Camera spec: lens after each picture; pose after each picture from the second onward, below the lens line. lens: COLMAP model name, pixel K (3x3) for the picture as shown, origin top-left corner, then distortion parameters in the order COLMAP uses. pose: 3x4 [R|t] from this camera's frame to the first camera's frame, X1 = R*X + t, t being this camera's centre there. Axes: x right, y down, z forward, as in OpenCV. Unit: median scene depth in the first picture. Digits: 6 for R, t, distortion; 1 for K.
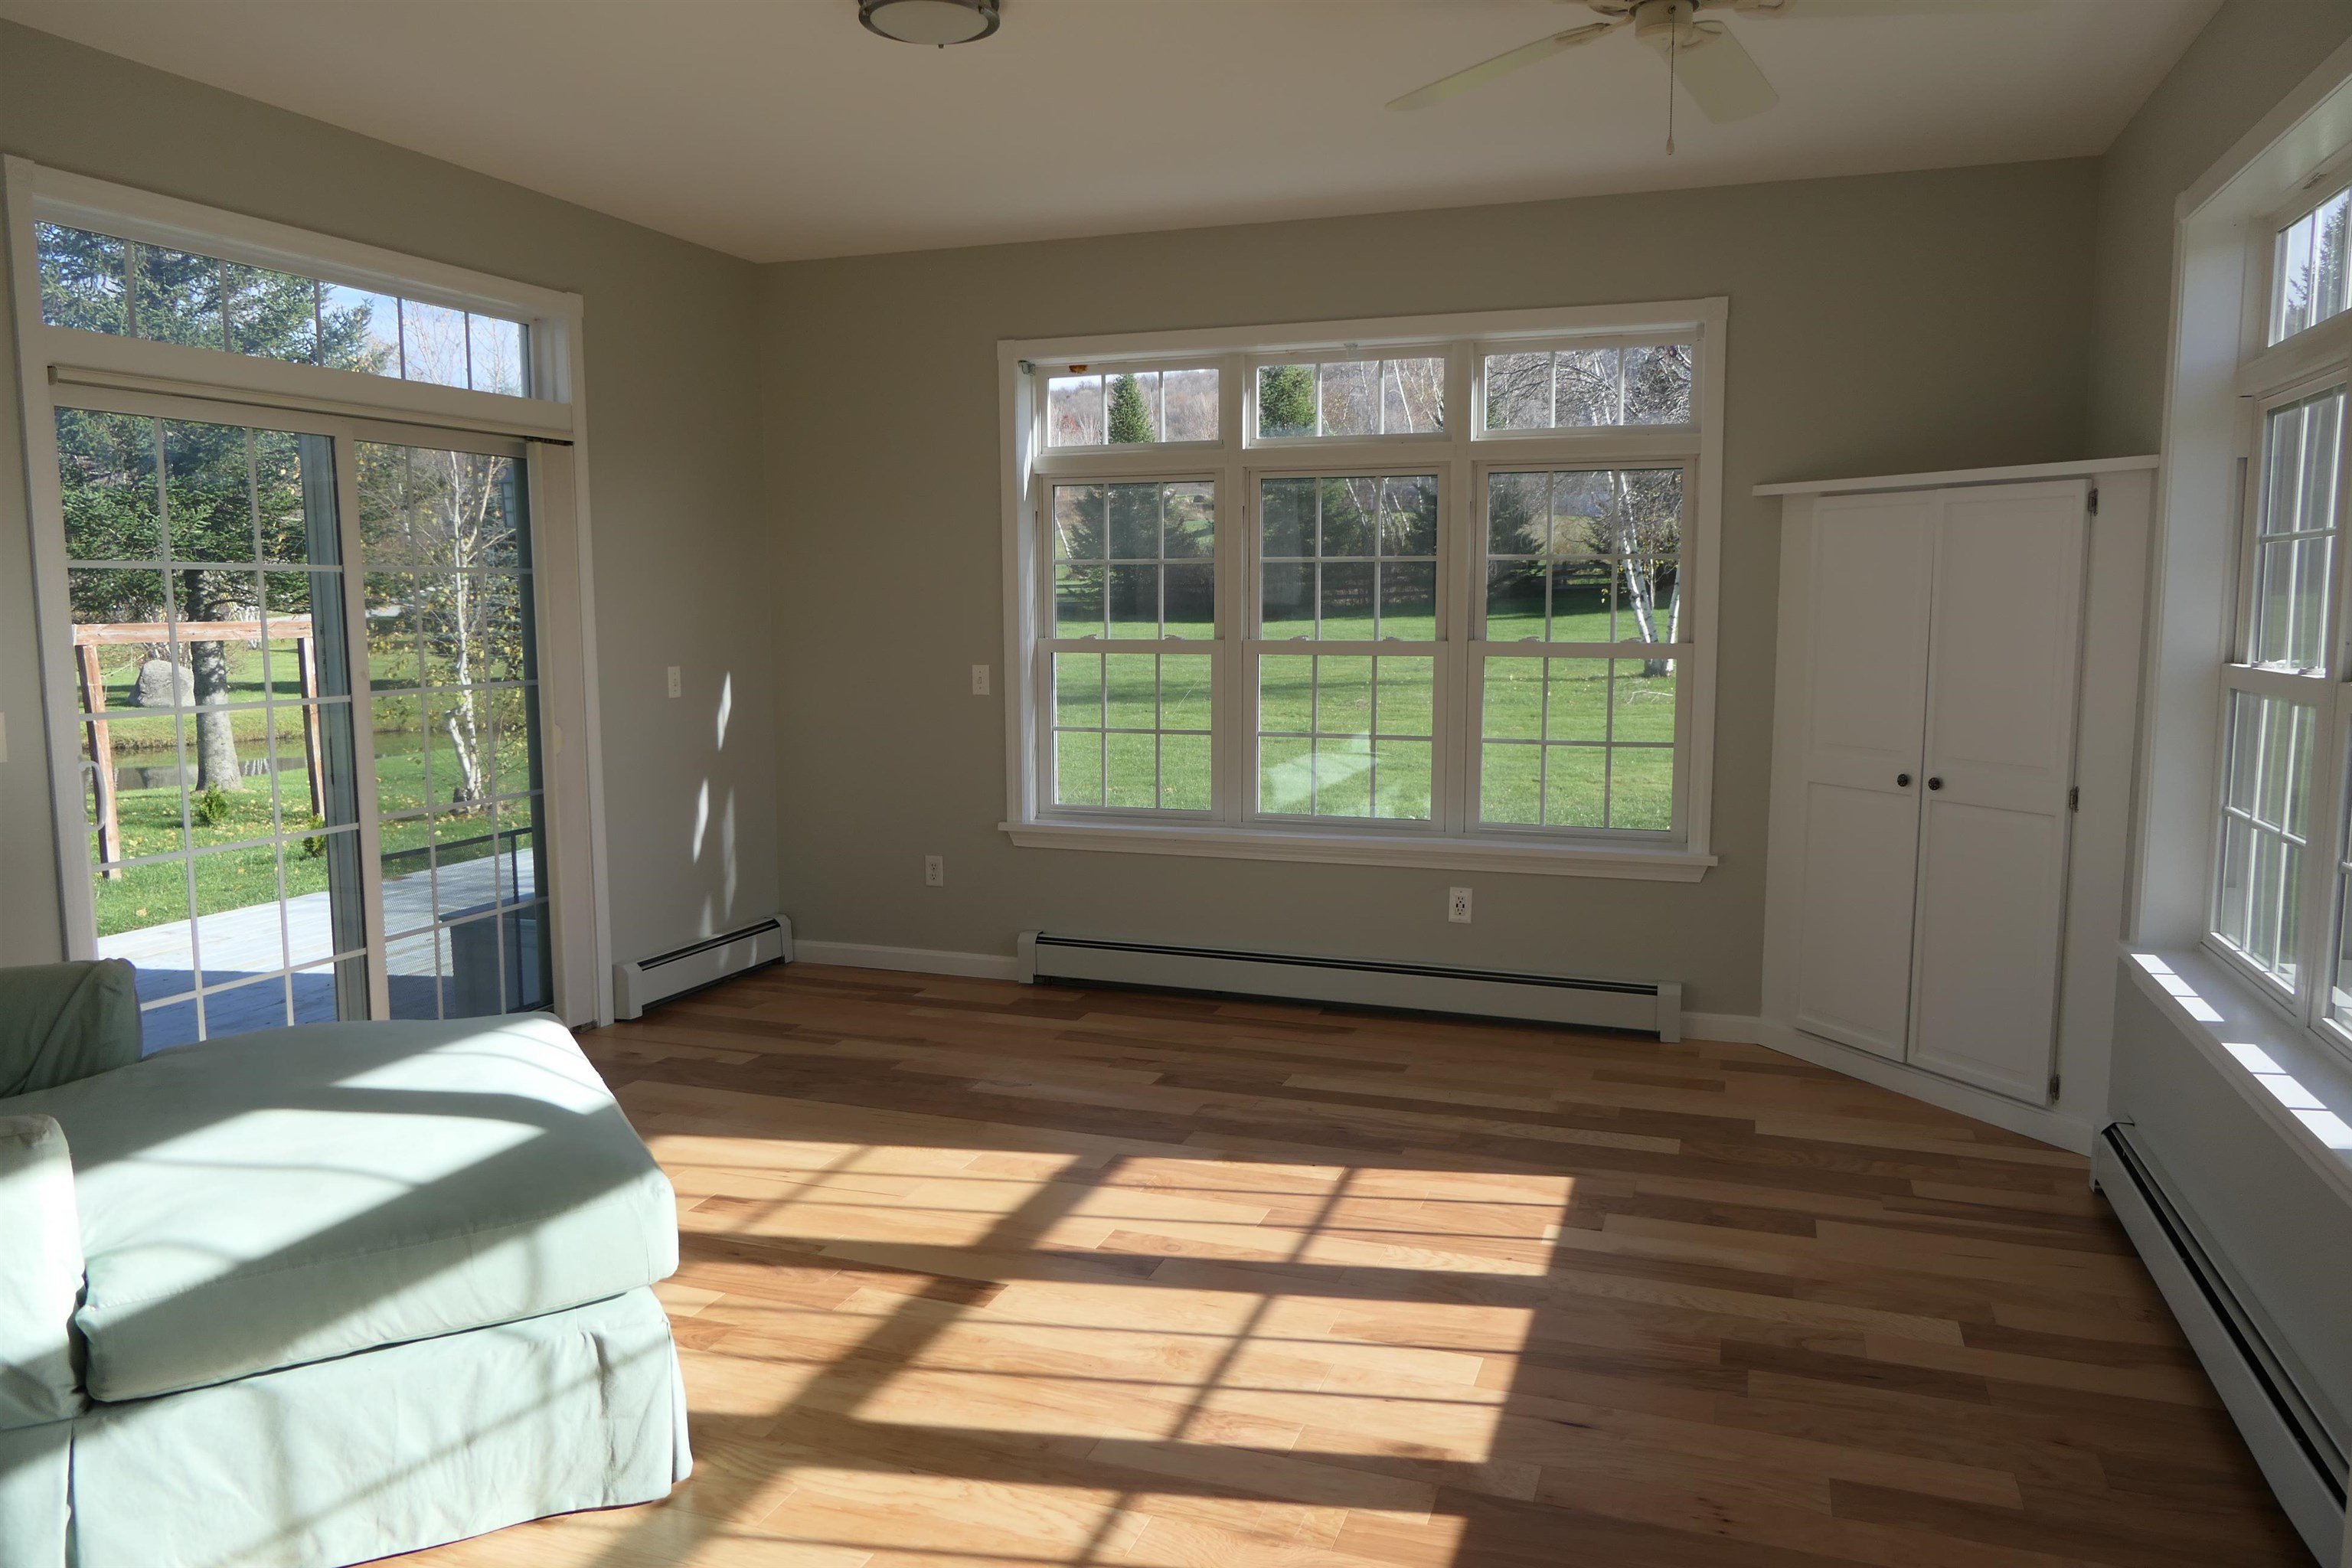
lens RADIAL K [[1629.3, 0, 1176.0], [0, 1629.3, 784.0], [0, 0, 1]] dist [-0.004170, -0.000187]
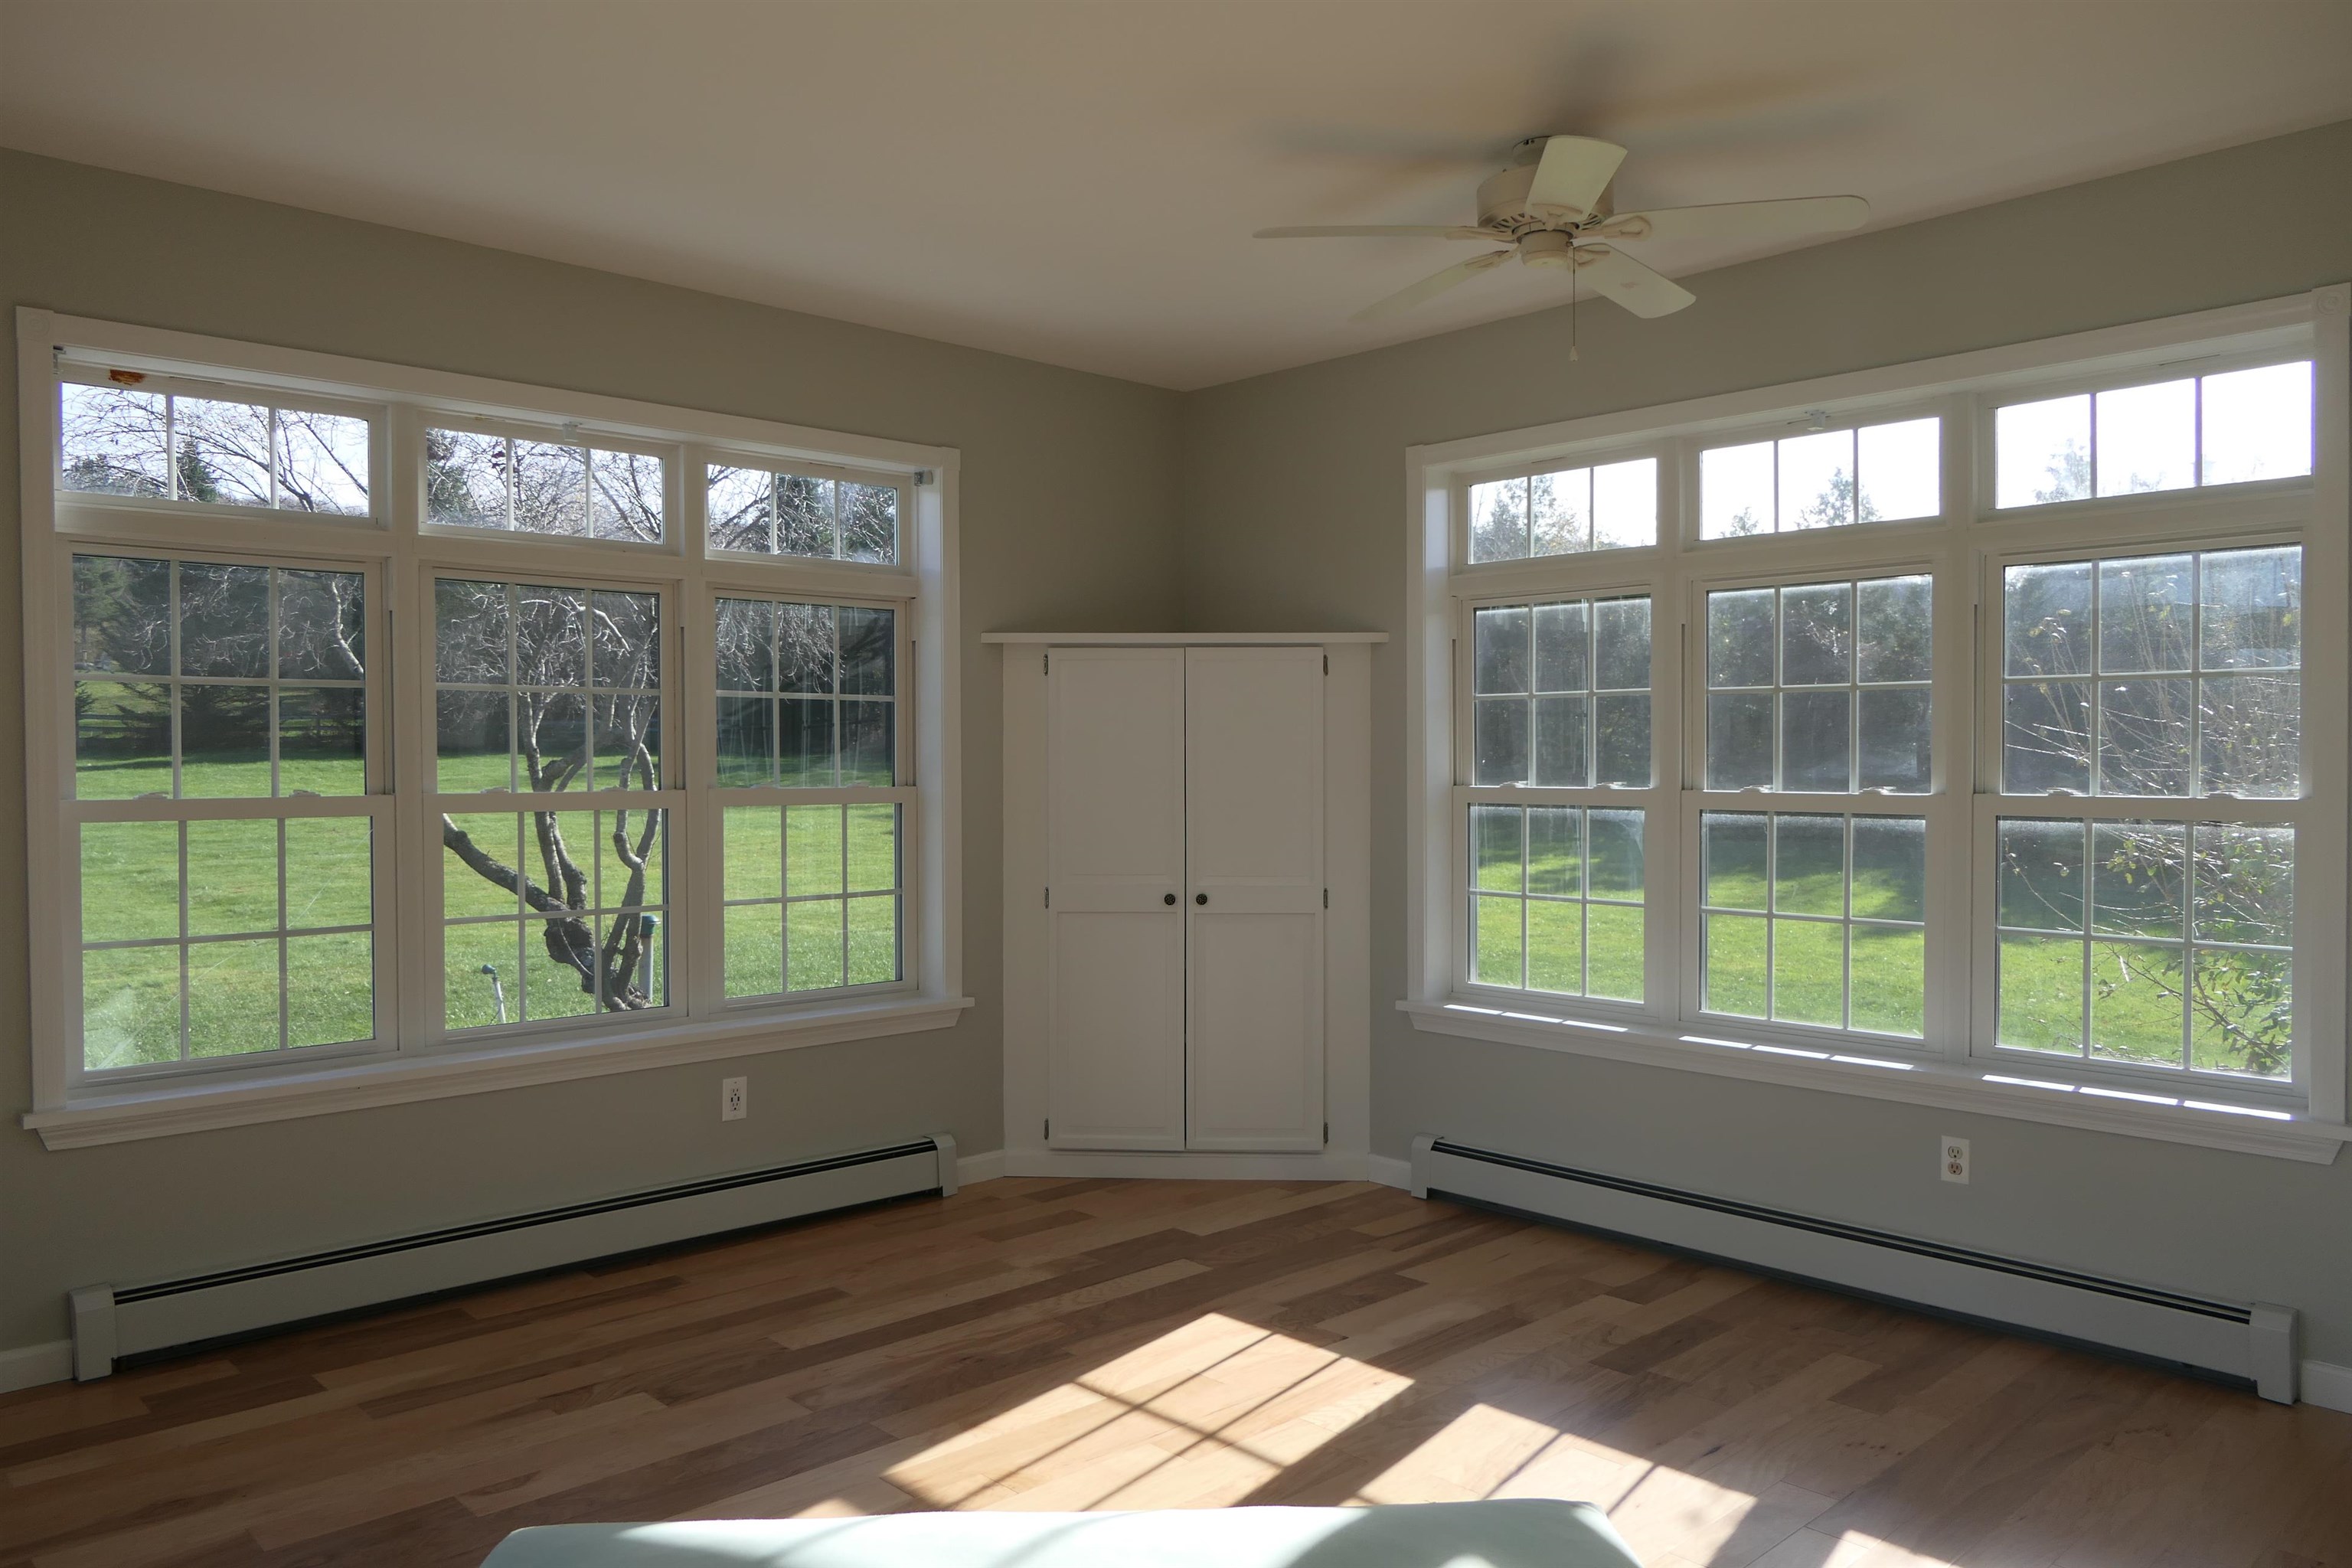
lens RADIAL K [[1650.4, 0, 1176.0], [0, 1650.4, 784.0], [0, 0, 1]] dist [-0.003898, -0.003967]
pose [[0.455744, -0.012736, 0.890020, -0.539589], [0.103270, 0.993902, -0.038658, -0.035148], [-0.884100, 0.109530, 0.454280, 0.435188]]
